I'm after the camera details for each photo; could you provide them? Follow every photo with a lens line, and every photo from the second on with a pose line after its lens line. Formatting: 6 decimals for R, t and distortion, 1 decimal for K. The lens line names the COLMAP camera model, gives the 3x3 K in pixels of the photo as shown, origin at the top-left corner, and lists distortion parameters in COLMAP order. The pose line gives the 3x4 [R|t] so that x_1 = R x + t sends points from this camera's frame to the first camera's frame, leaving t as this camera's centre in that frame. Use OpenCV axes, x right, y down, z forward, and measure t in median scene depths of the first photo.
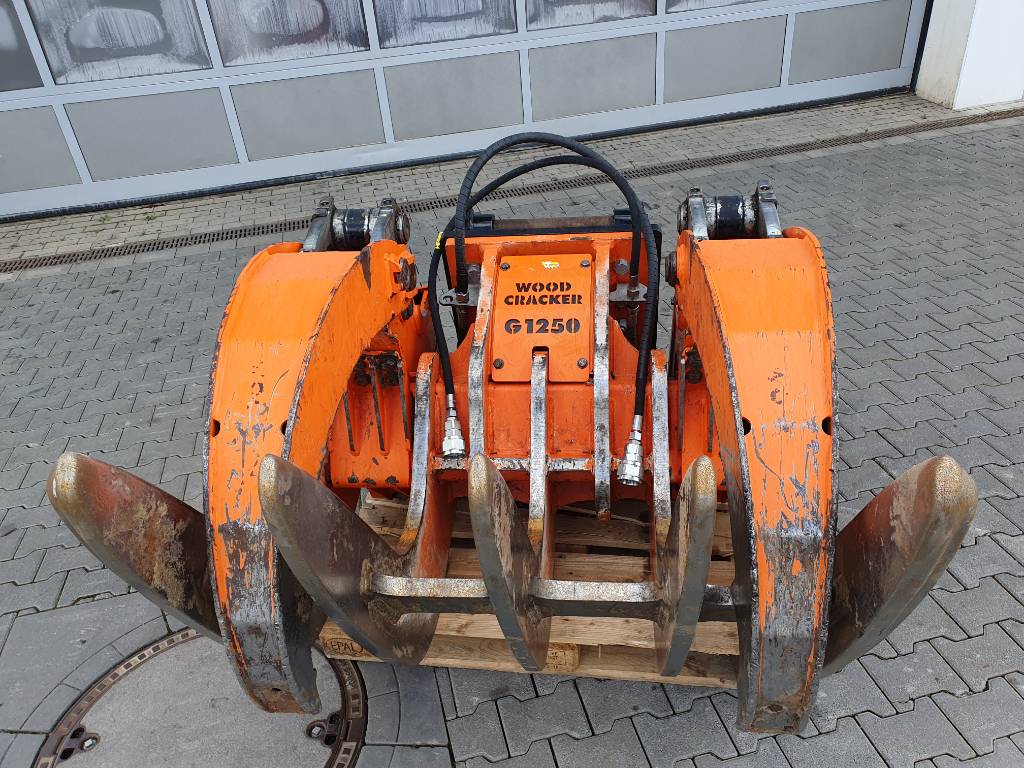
lens RADIAL K [[796.2, 0, 521.1], [0, 796.2, 386.9], [0, 0, 1]] dist [0.003742, 0.017383]
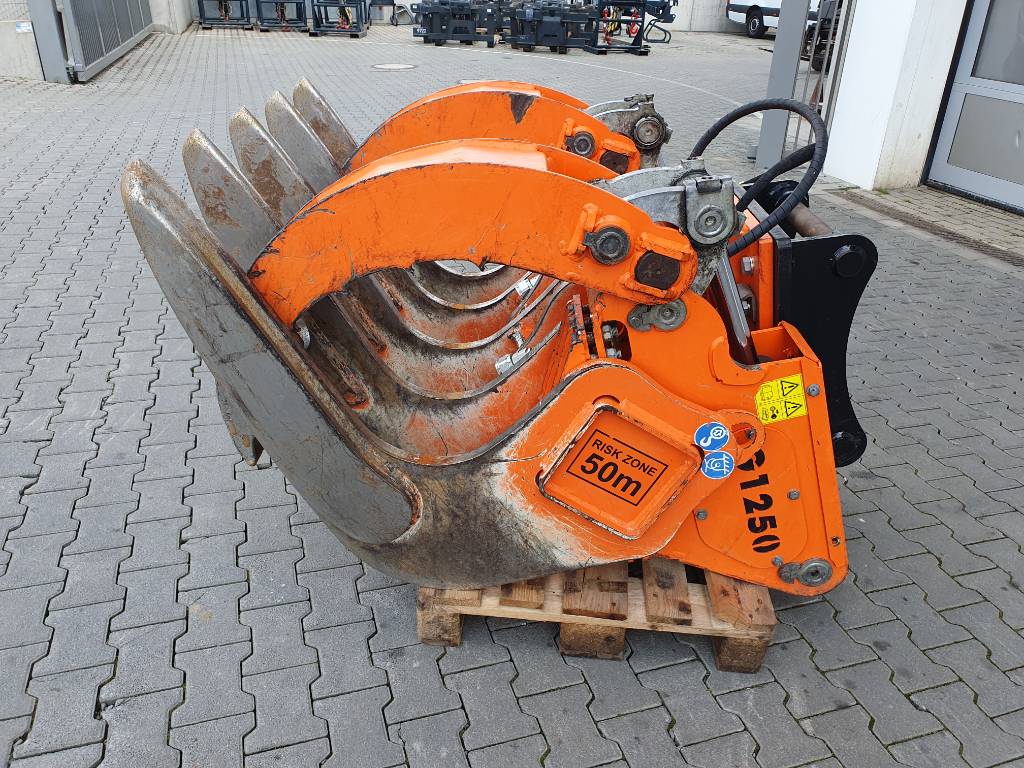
lens RADIAL K [[796.2, 0, 521.1], [0, 796.2, 386.9], [0, 0, 1]] dist [0.003742, 0.017383]
pose [[0.080528, 0.528829, -0.844900, 0.986832], [-0.569398, 0.720138, 0.396469, -0.281896], [0.818108, 0.449157, 0.359106, 0.598106]]
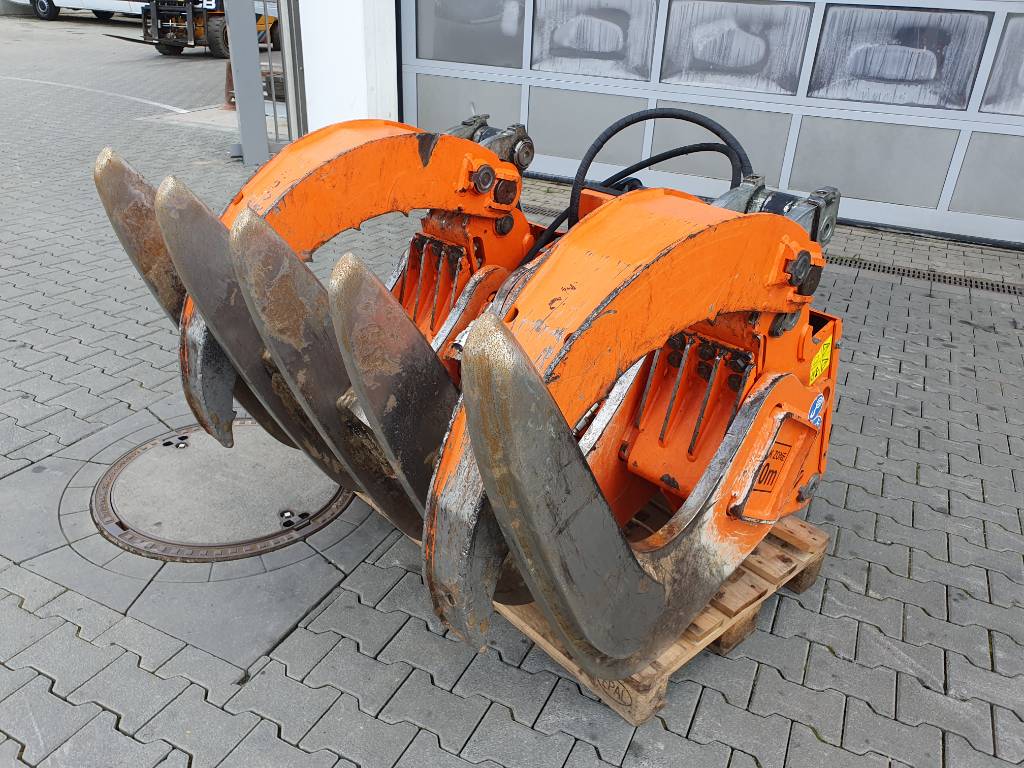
lens RADIAL K [[792.6, 0, 507.4], [0, 792.6, 385.6], [0, 0, 1]] dist [0.011813, 0.011414]
pose [[0.766381, 0.384232, -0.514807, 0.535102], [-0.424351, 0.904460, 0.043333, 0.056985], [0.482273, 0.185249, 0.856210, 0.088015]]
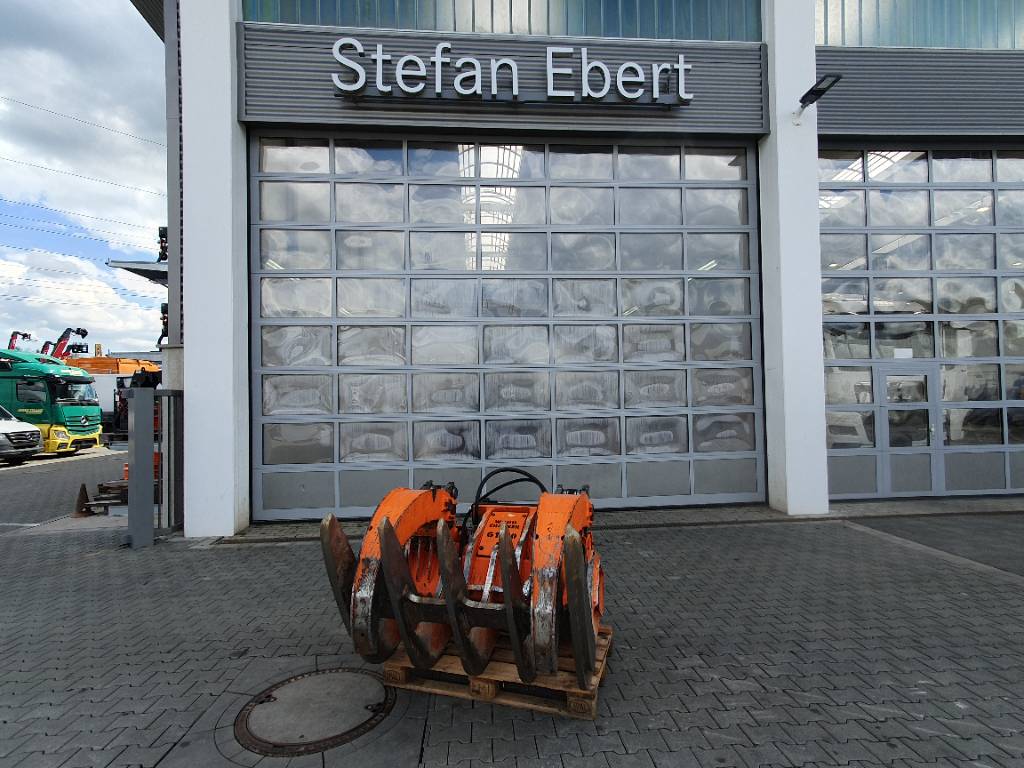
lens RADIAL K [[502.7, 0, 520.7], [0, 502.7, 387.5], [0, 0, 1]] dist [0.009503, 0.000011]
pose [[0.987232, 0.050061, -0.151216, 0.305713], [-0.126060, 0.825870, -0.549588, 0.406101], [0.097372, 0.561633, 0.821637, -0.563923]]
